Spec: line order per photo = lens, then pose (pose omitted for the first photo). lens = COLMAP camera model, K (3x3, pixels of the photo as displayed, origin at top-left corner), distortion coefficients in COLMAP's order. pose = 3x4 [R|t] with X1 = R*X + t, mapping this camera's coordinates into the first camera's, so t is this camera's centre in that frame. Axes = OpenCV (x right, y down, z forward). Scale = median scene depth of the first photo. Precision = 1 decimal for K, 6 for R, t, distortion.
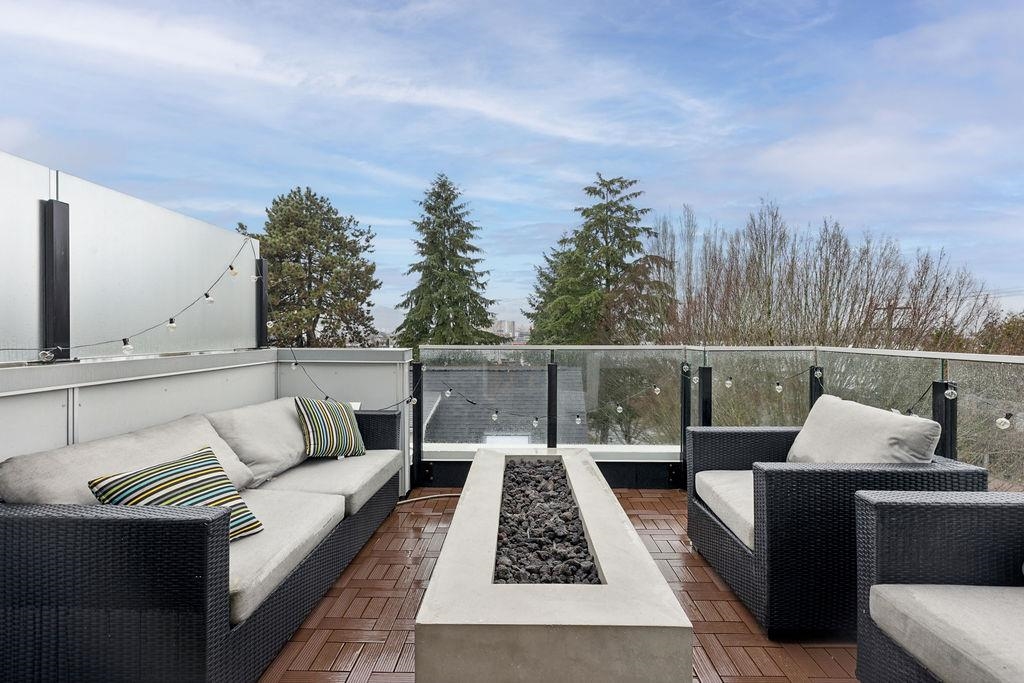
lens RADIAL K [[459.1, 0, 516.0], [0, 459.1, 334.5], [0, 0, 1]] dist [0.002508, -0.000094]
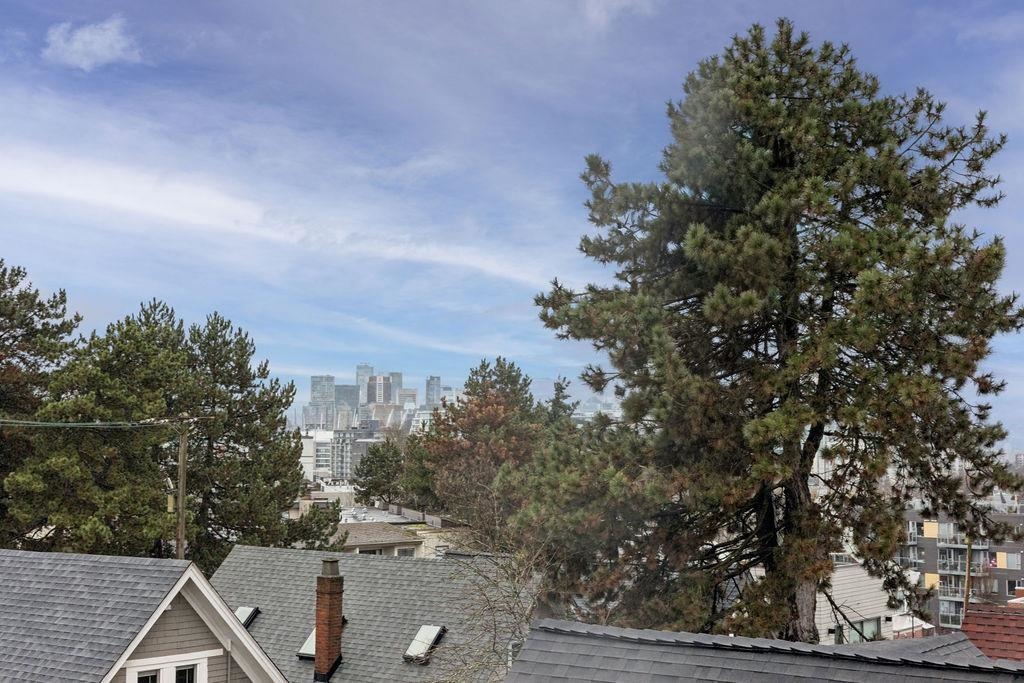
lens RADIAL K [[1457.0, 0, 512.0], [0, 1457.0, 341.5], [0, 0, 1]] dist [0.011634, 0.069560]
pose [[0.806219, -0.047344, -0.589720, -0.024163], [-0.003984, 0.996336, -0.085435, -0.016229], [0.591604, 0.071229, 0.803076, 0.108966]]
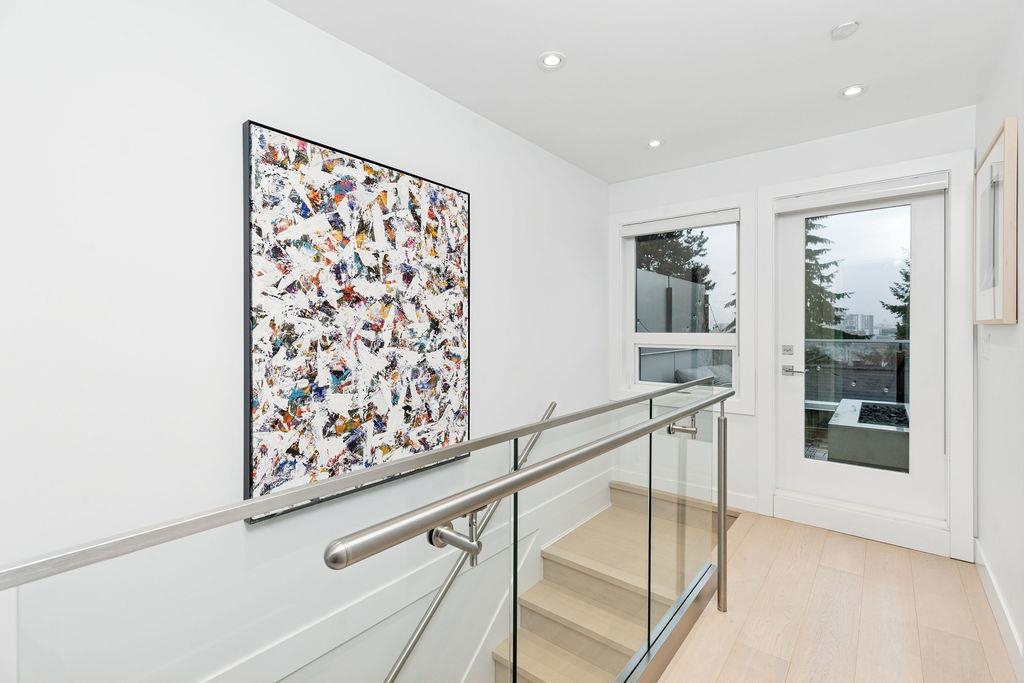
lens RADIAL K [[459.1, 0, 516.0], [0, 459.1, 334.5], [0, 0, 1]] dist [0.002508, -0.000094]
pose [[0.787723, 0.001913, -0.616027, 0.002560], [0.001292, 0.999988, 0.004757, -0.000340], [0.616029, -0.004543, 0.787711, -0.132401]]
